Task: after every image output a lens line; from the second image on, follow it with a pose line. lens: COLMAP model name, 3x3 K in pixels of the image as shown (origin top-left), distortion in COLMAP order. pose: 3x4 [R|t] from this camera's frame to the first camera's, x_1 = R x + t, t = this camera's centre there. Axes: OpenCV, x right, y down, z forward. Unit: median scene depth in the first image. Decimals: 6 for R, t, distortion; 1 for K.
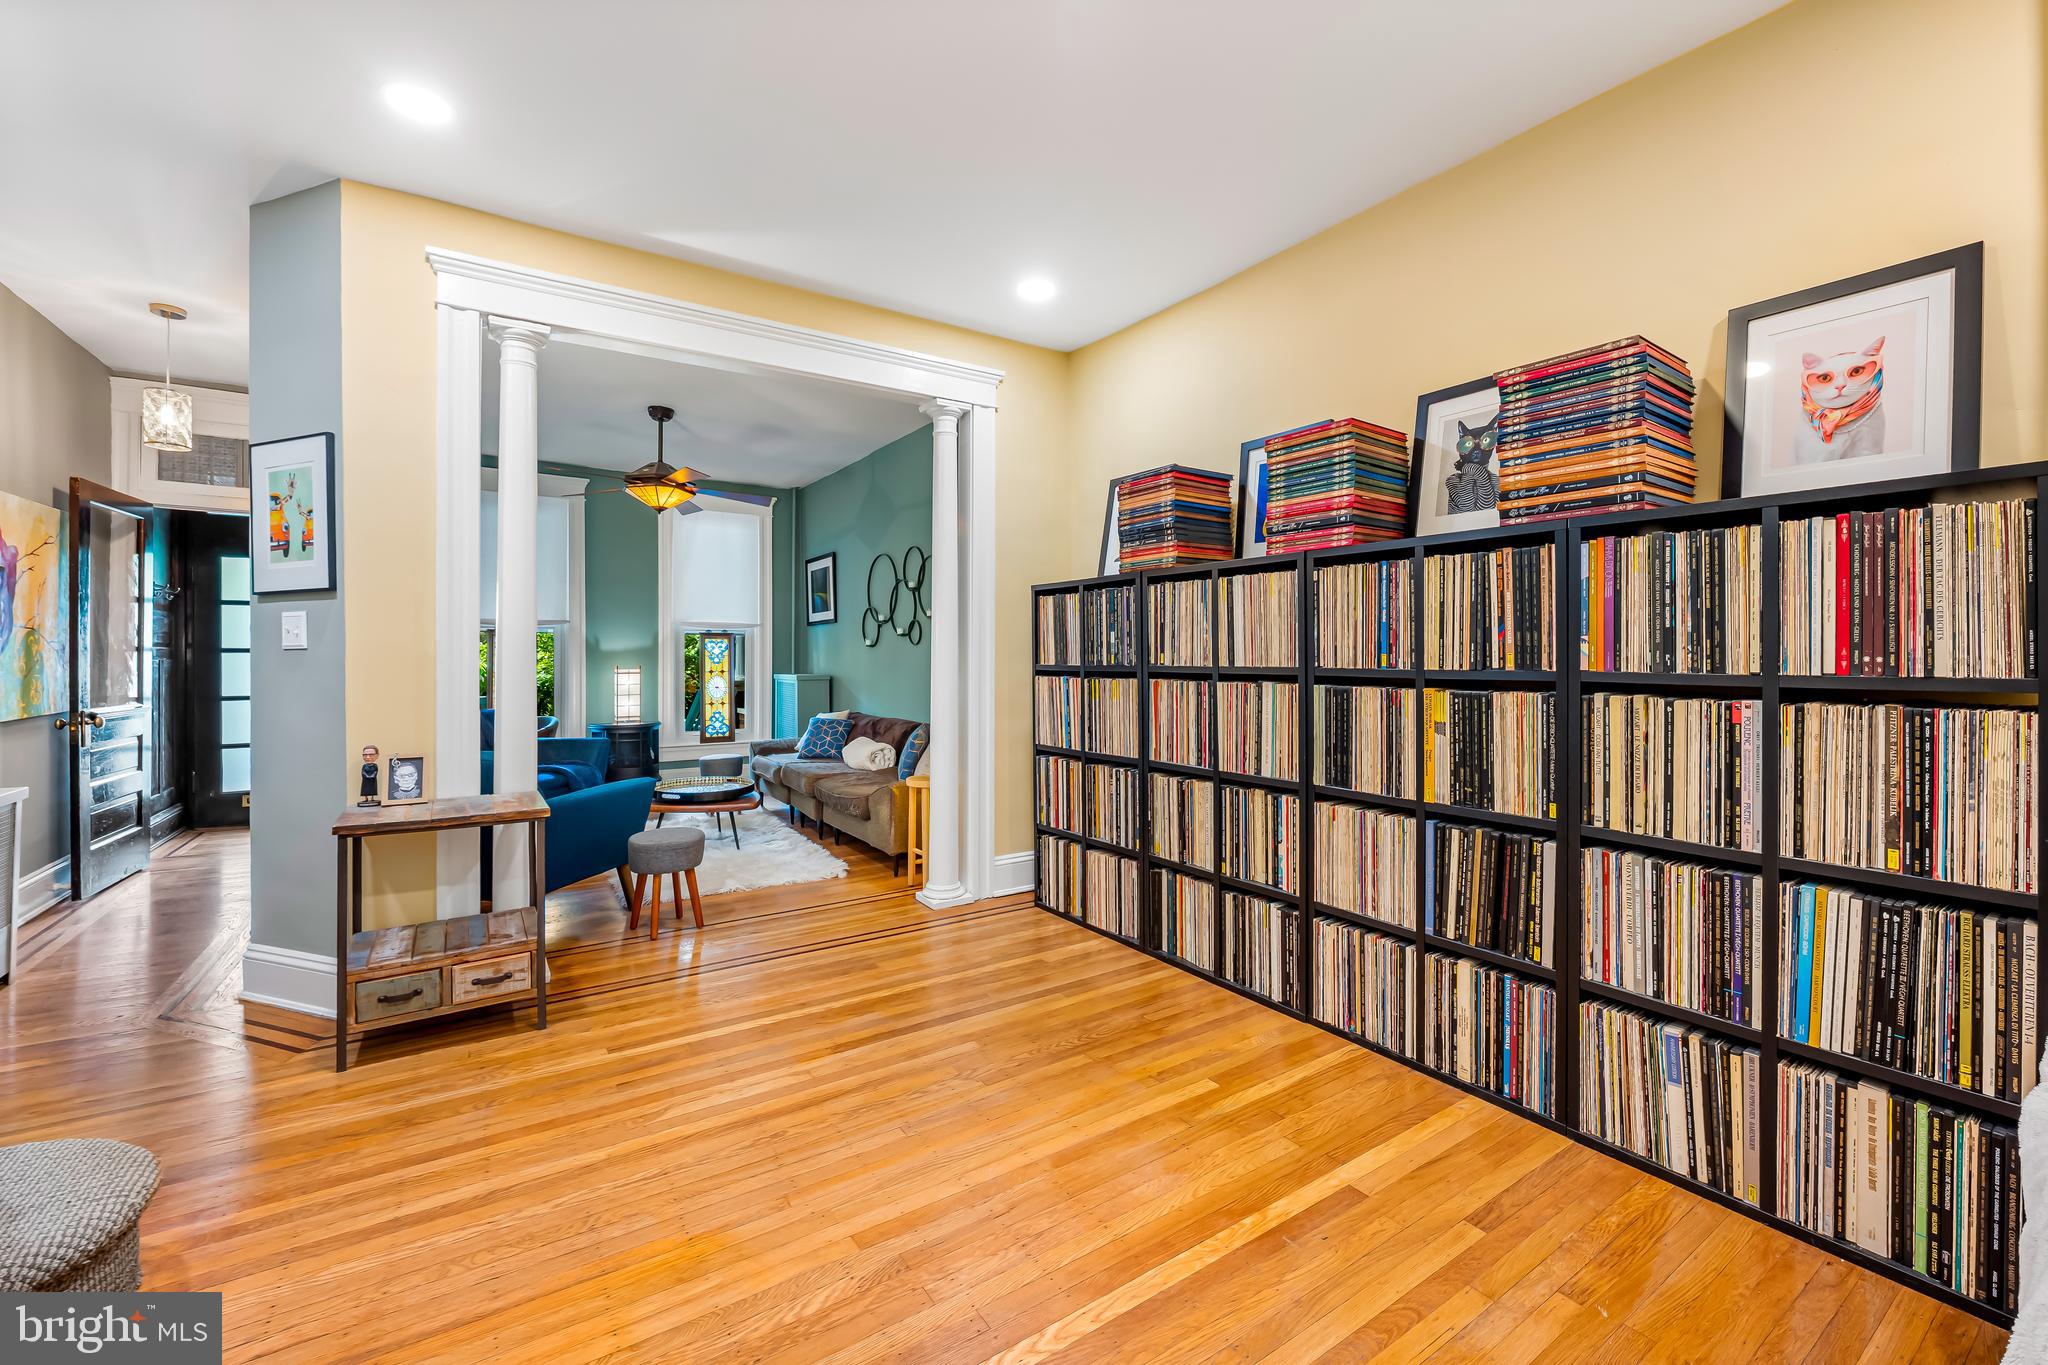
lens RADIAL K [[830.5, 0, 1029.4], [0, 830.5, 653.8], [0, 0, 1]] dist [-0.007754, 0.000984]
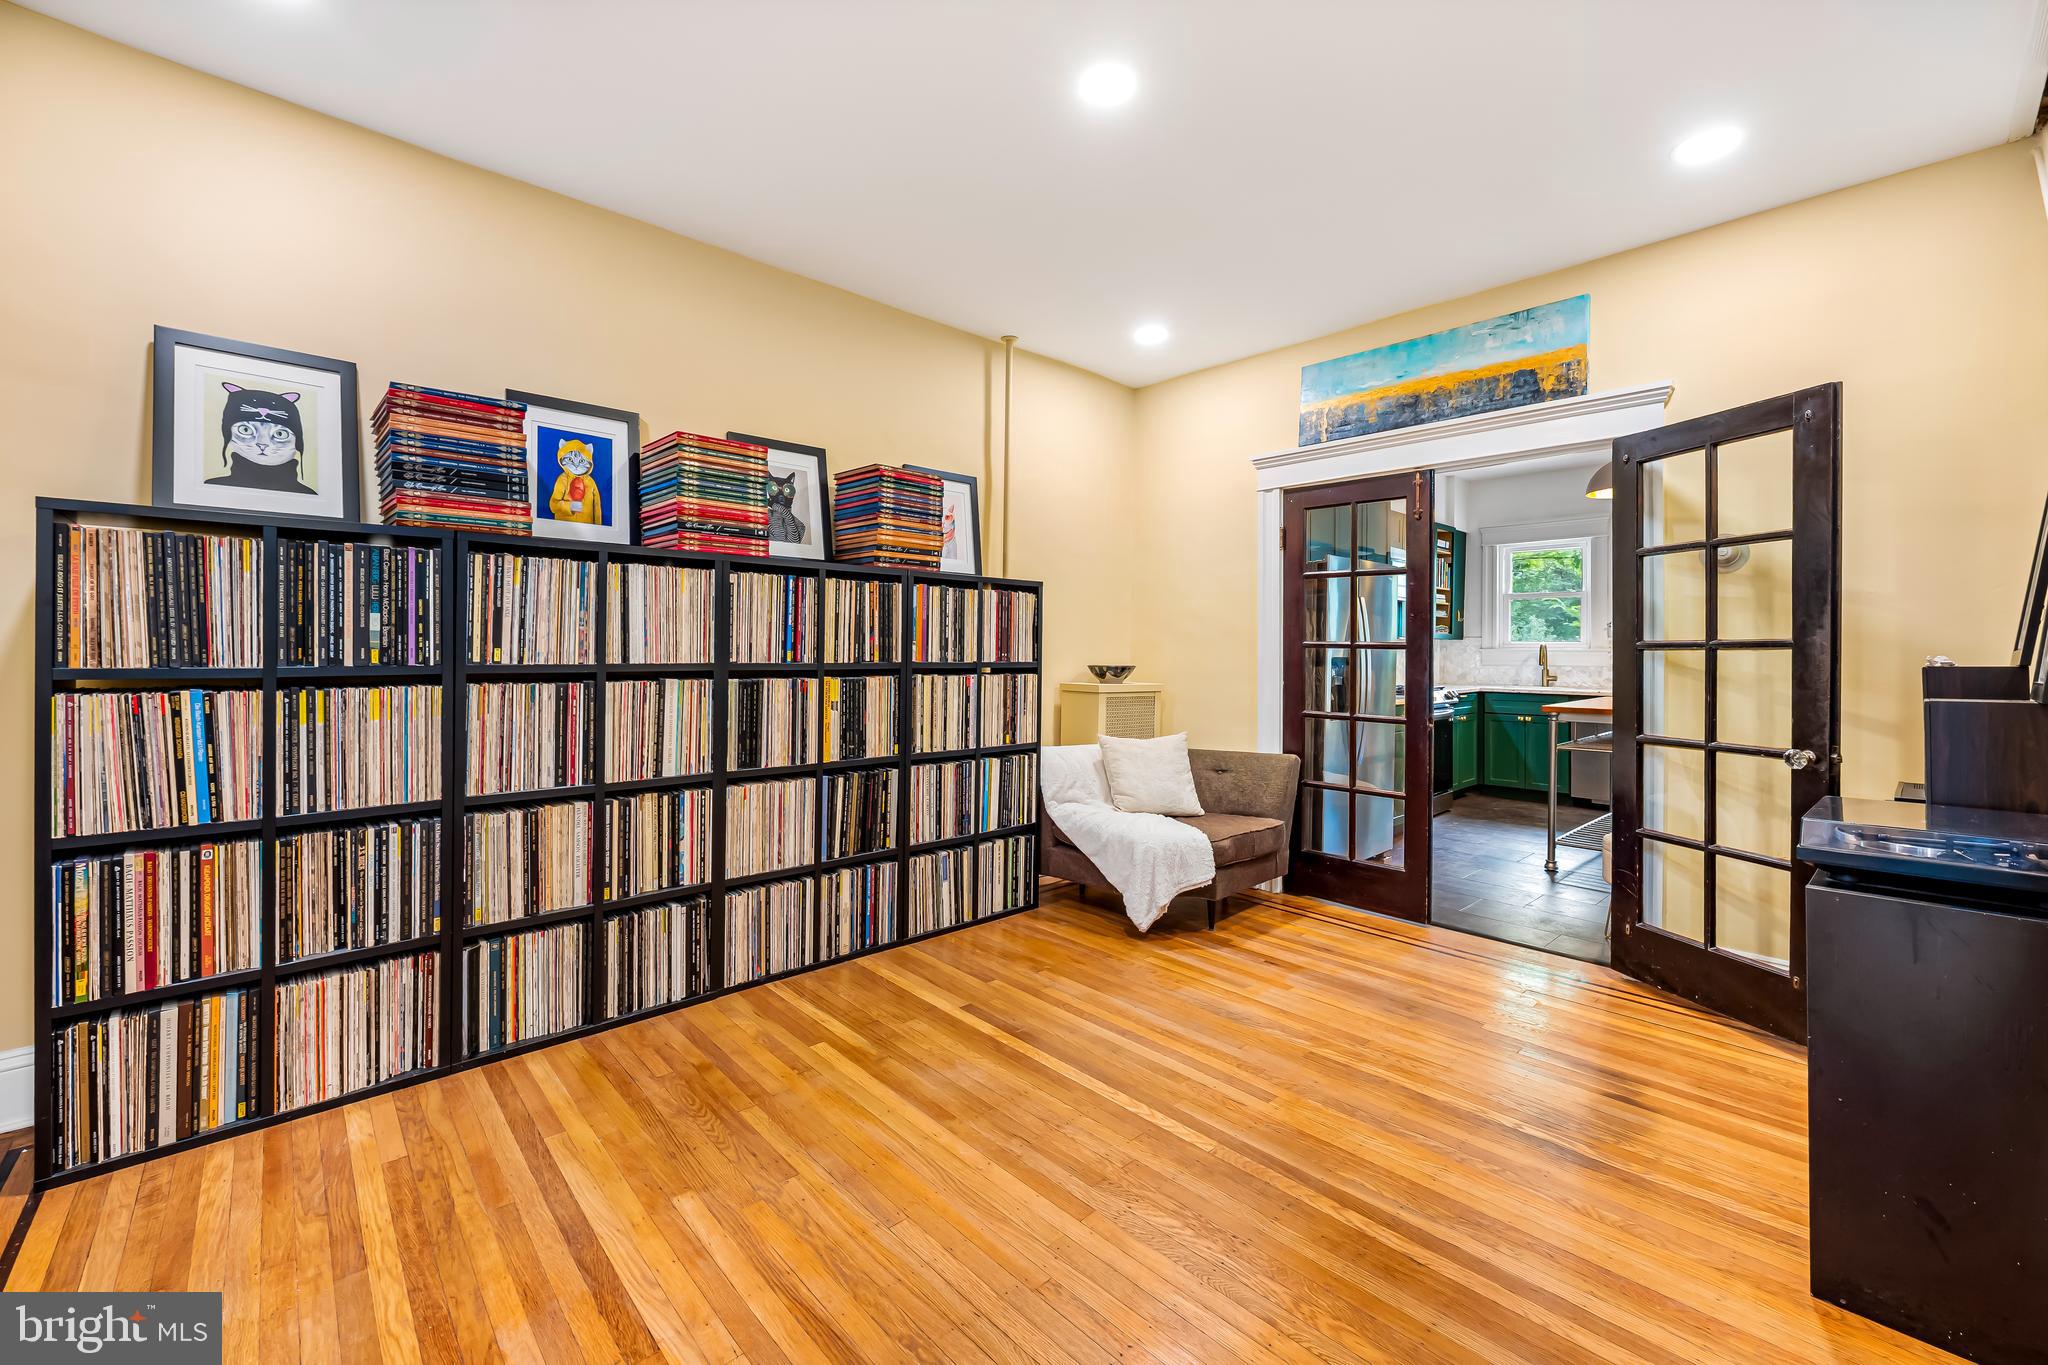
lens RADIAL K [[830.5, 0, 1020.9], [0, 830.5, 647.9], [0, 0, 1]] dist [-0.007754, 0.000984]
pose [[-0.151542, 0.001025, 0.988450, -0.741348], [-0.009767, 0.999949, -0.002535, -0.003886], [-0.988403, -0.010038, -0.151525, 0.747353]]
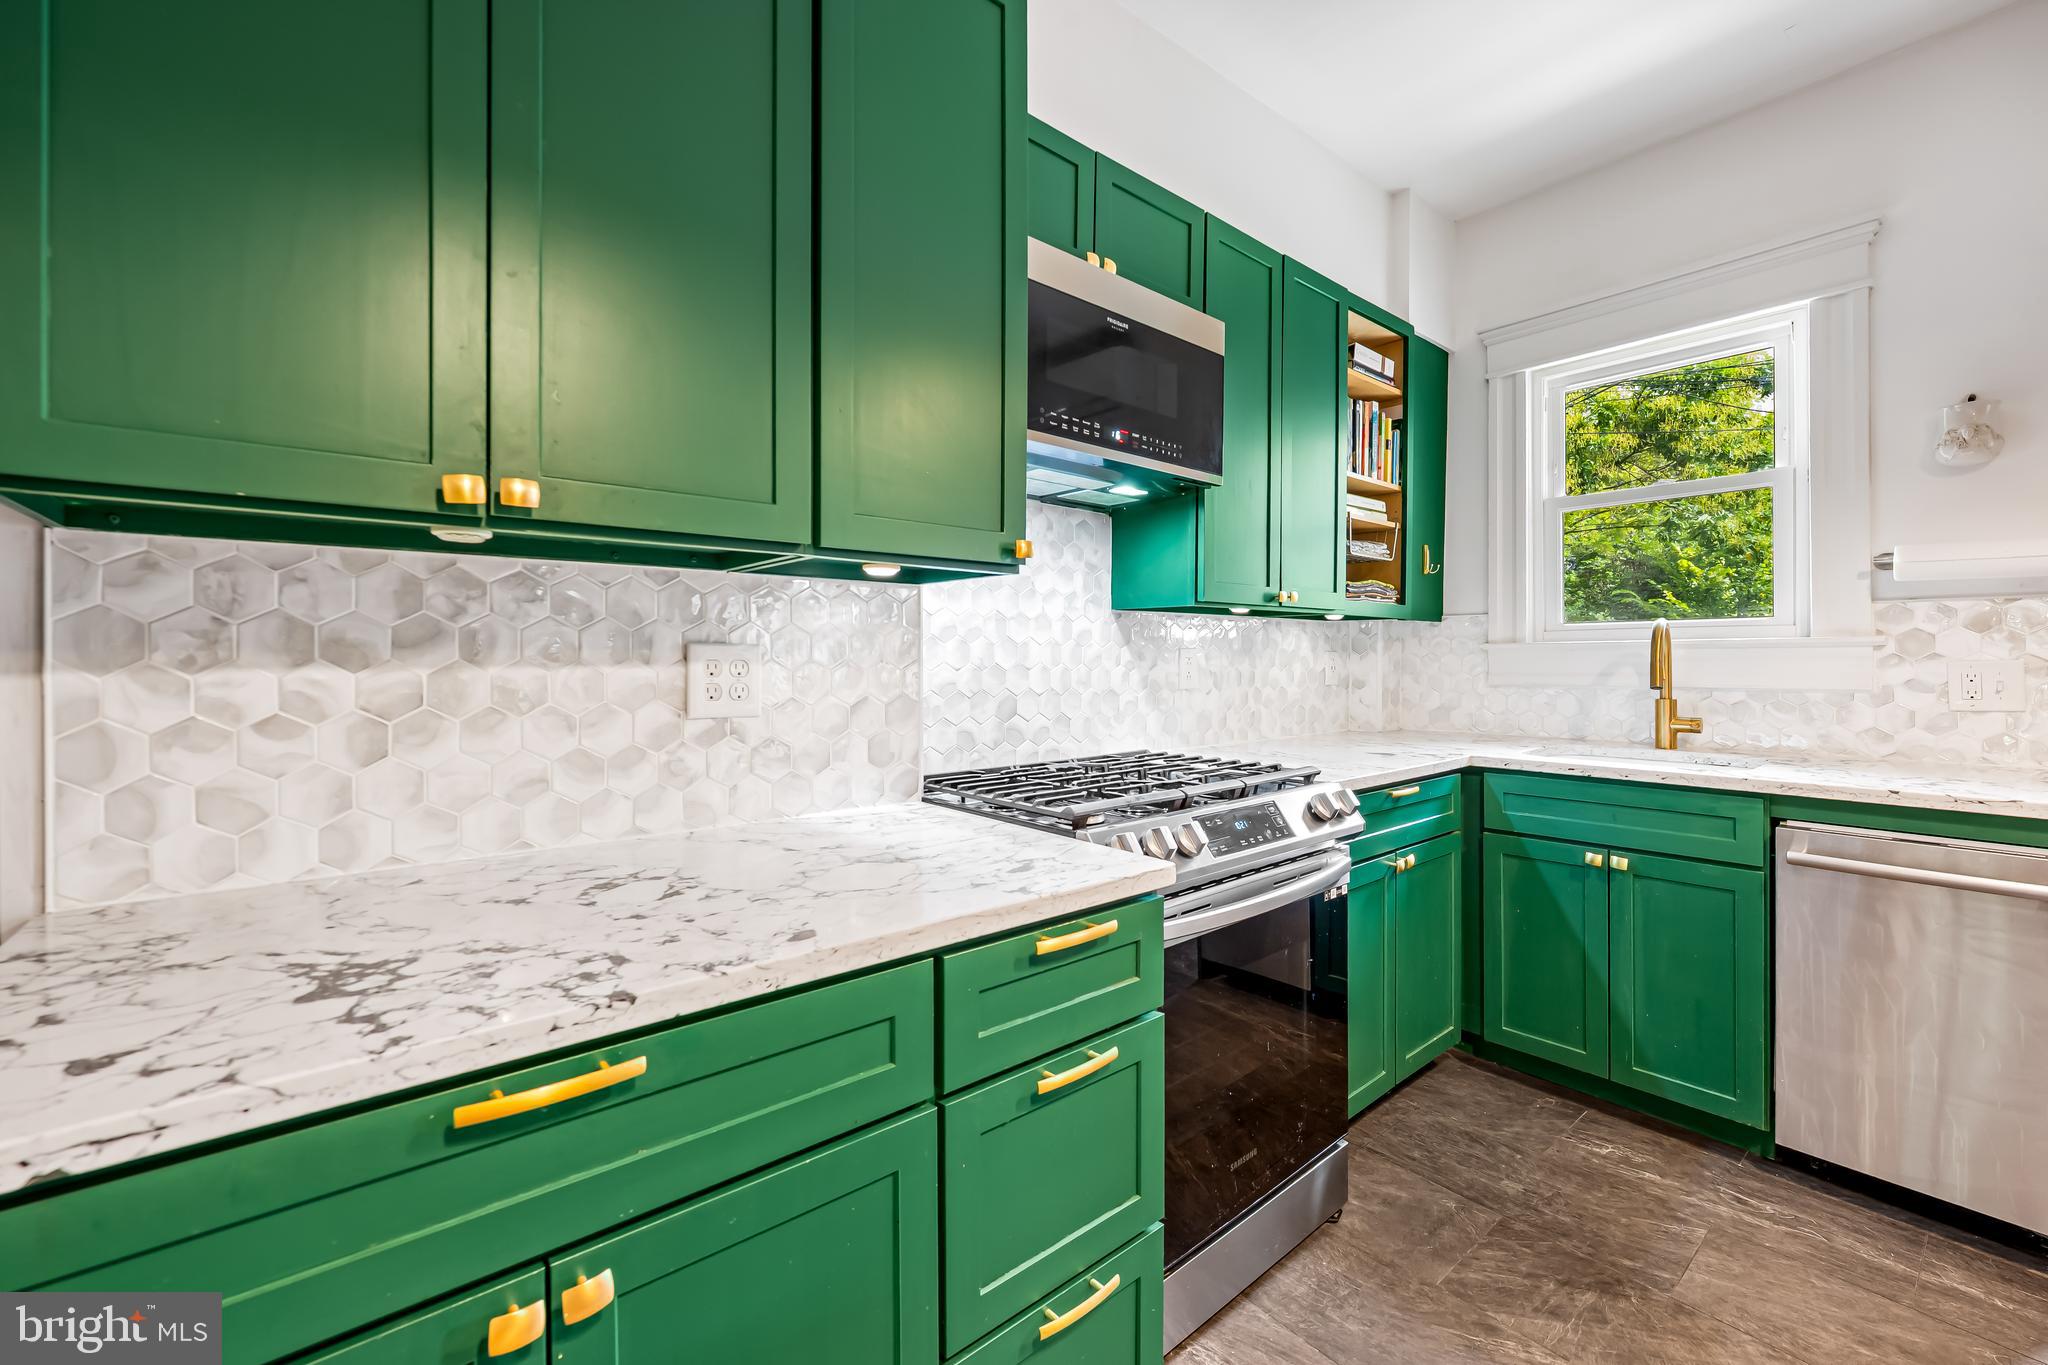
lens RADIAL K [[830.5, 0, 1028.2], [0, 830.5, 664.8], [0, 0, 1]] dist [-0.007754, 0.000984]
pose [[-0.102043, -0.009028, 0.994739, 0.725460], [0.000775, 0.999958, 0.009155, -0.005630], [-0.994780, 0.001705, -0.102032, -0.468070]]
